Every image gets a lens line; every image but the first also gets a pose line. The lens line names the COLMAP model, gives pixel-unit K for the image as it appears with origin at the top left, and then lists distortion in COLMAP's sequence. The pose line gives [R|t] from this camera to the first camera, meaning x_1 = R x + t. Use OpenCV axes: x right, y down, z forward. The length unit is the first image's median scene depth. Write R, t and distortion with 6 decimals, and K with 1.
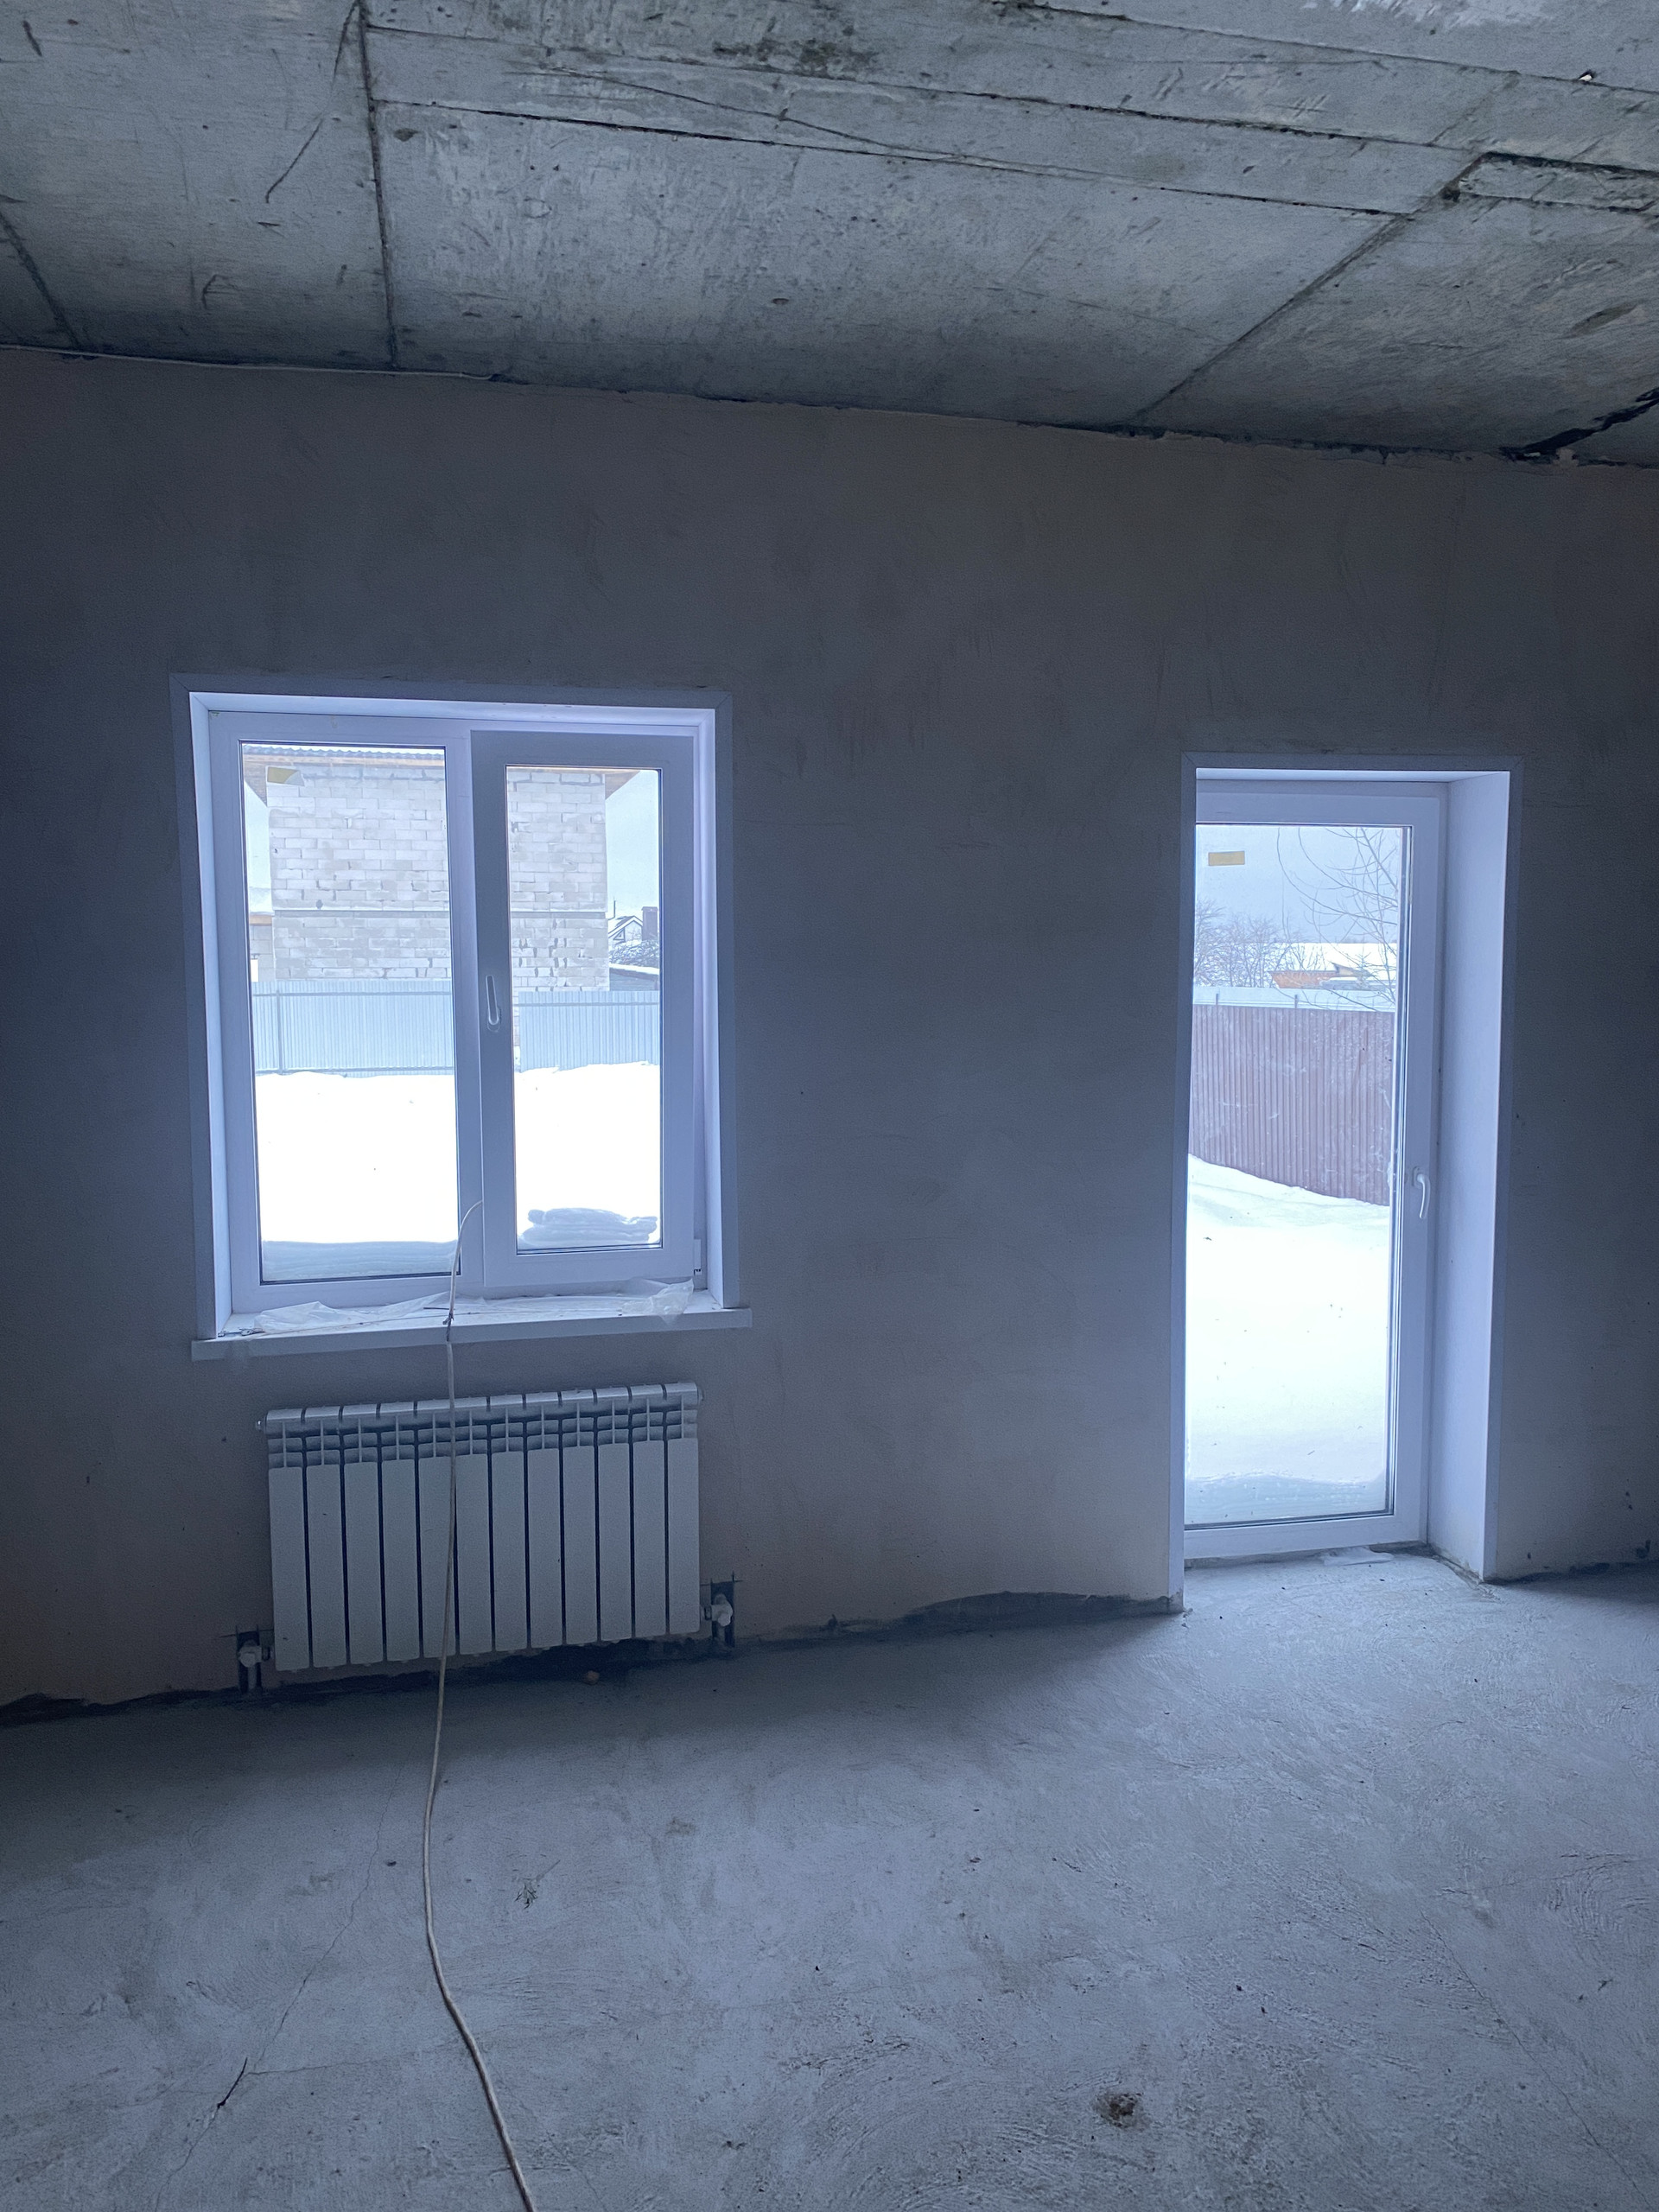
lens RADIAL K [[1654.1, 0, 833.3], [0, 1654.1, 1098.4], [0, 0, 1]] dist [-0.007916, -0.012601]
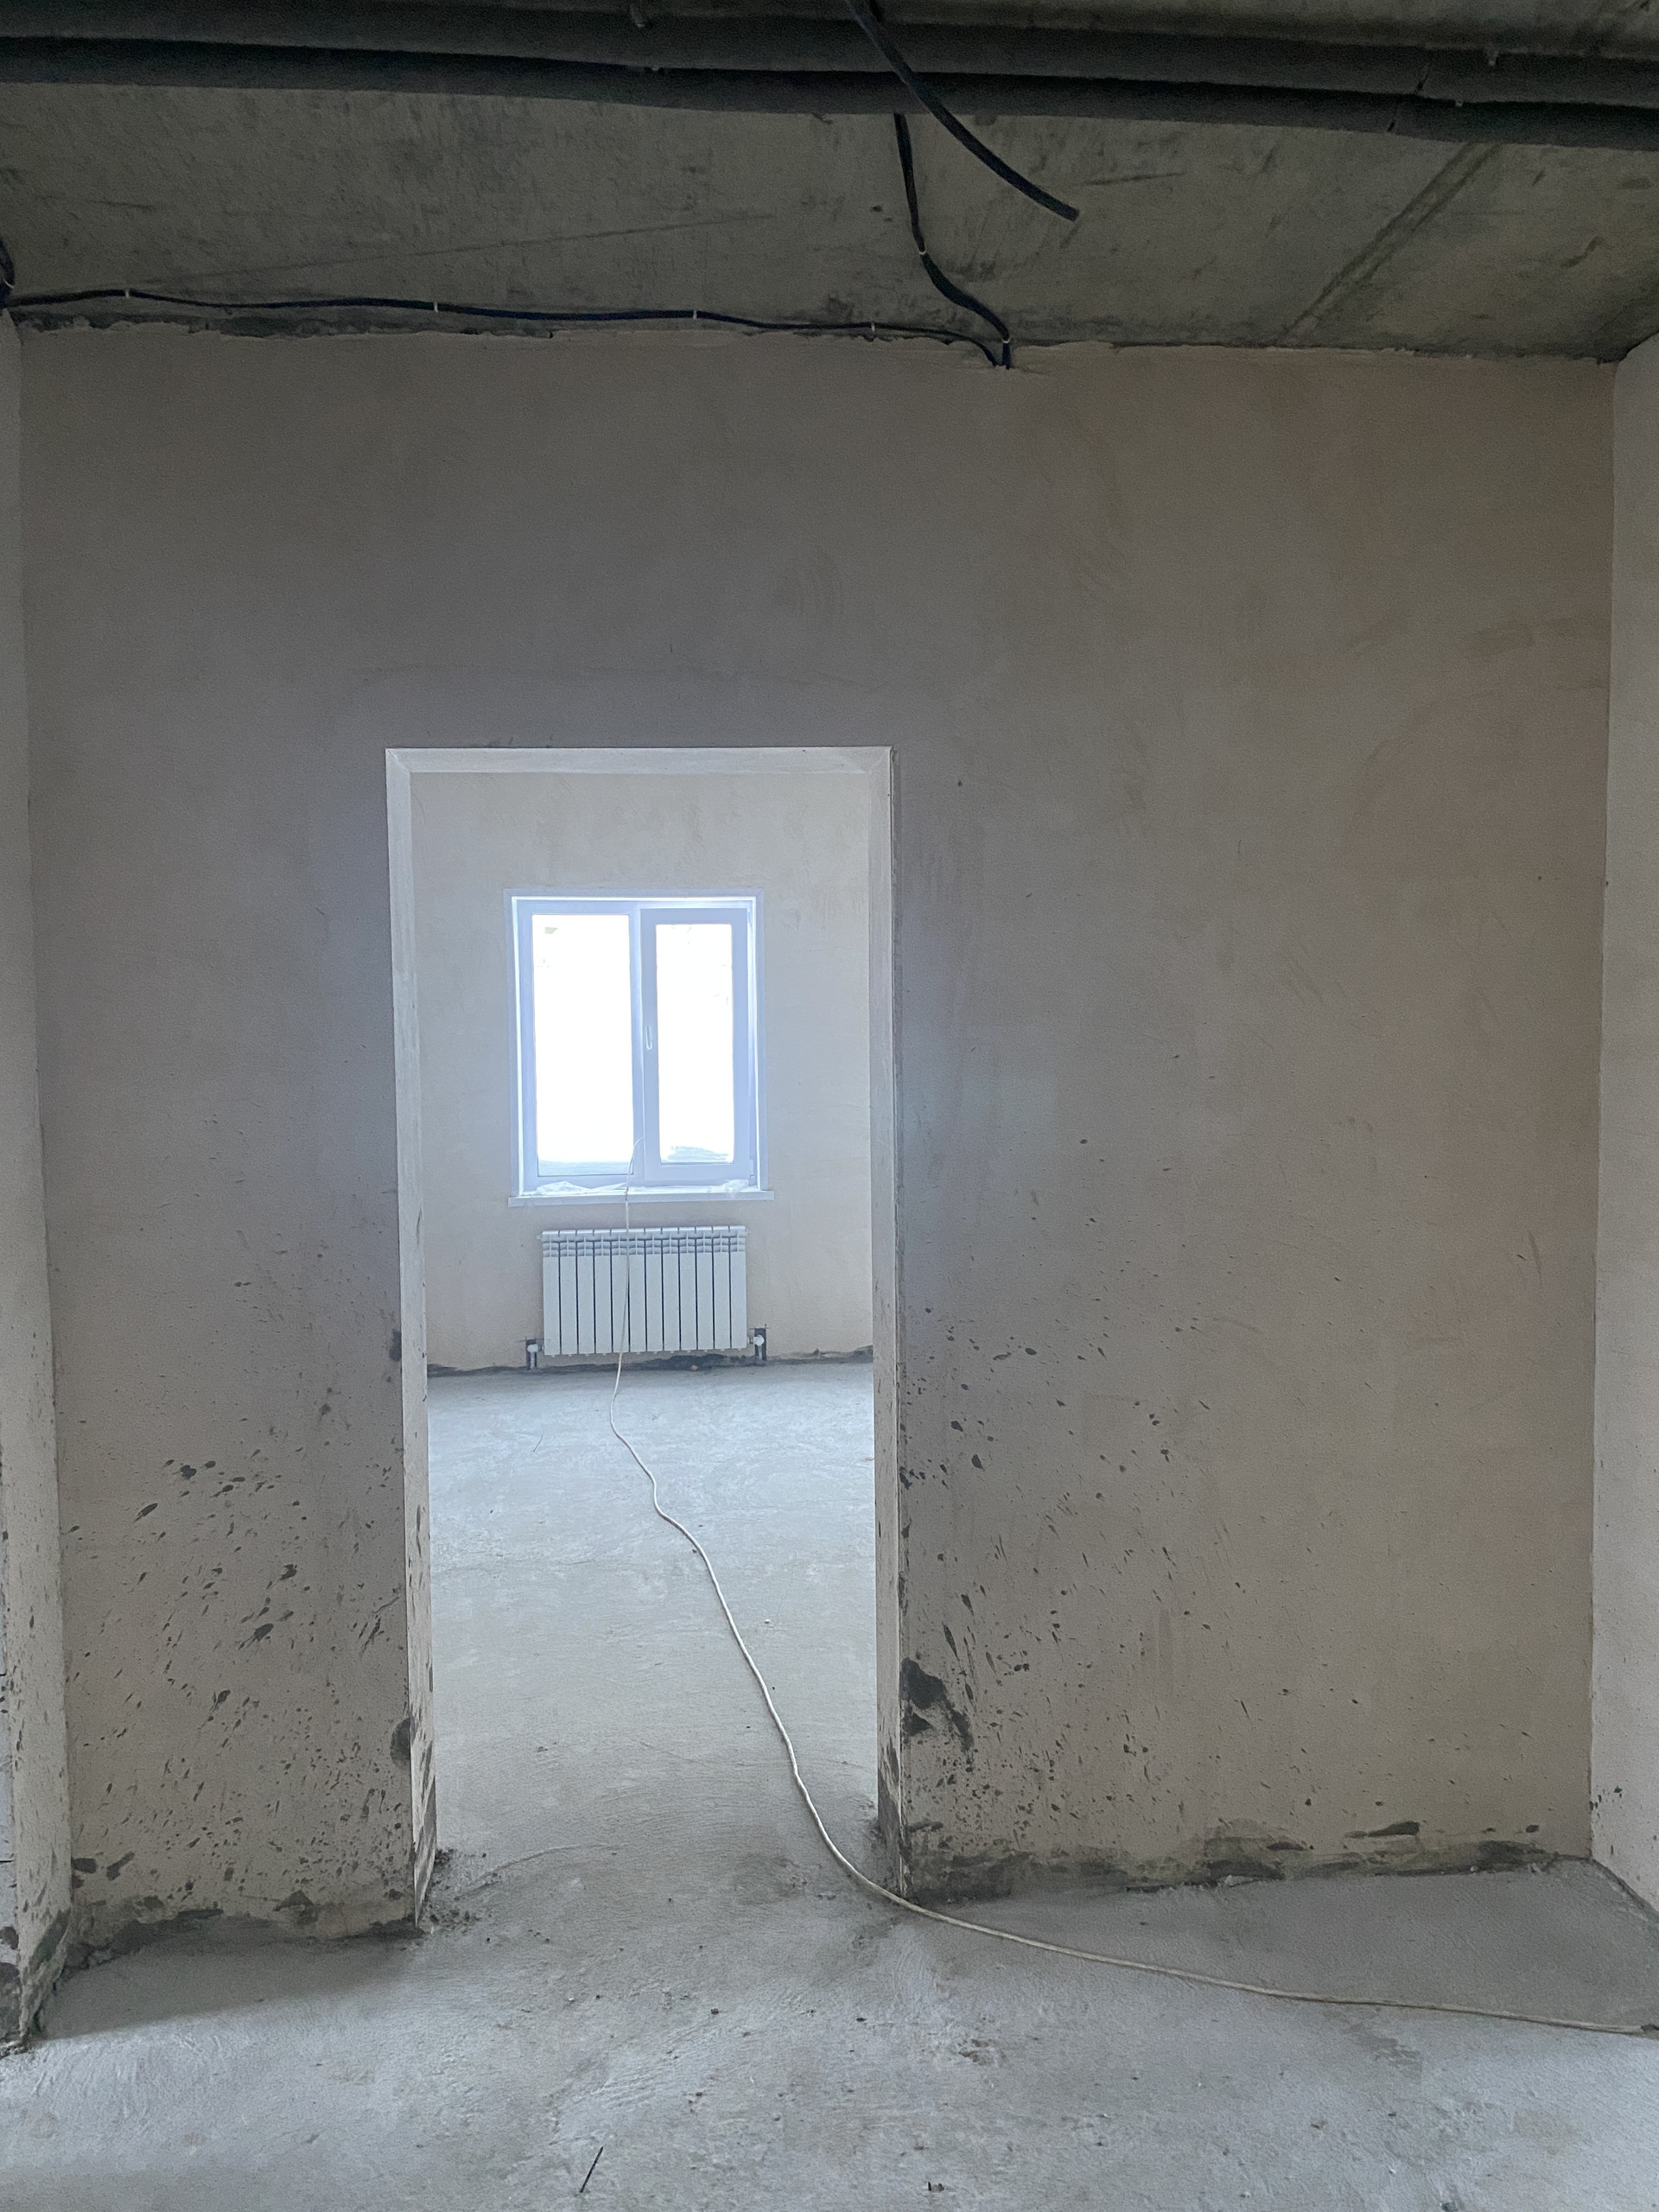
lens RADIAL K [[1654.1, 0, 835.2], [0, 1654.1, 1097.8], [0, 0, 1]] dist [-0.007916, -0.012601]
pose [[0.992214, -0.001000, -0.124541, 0.283385], [-0.004192, 0.999133, -0.041417, 0.100264], [0.124475, 0.041616, 0.991350, -1.022769]]
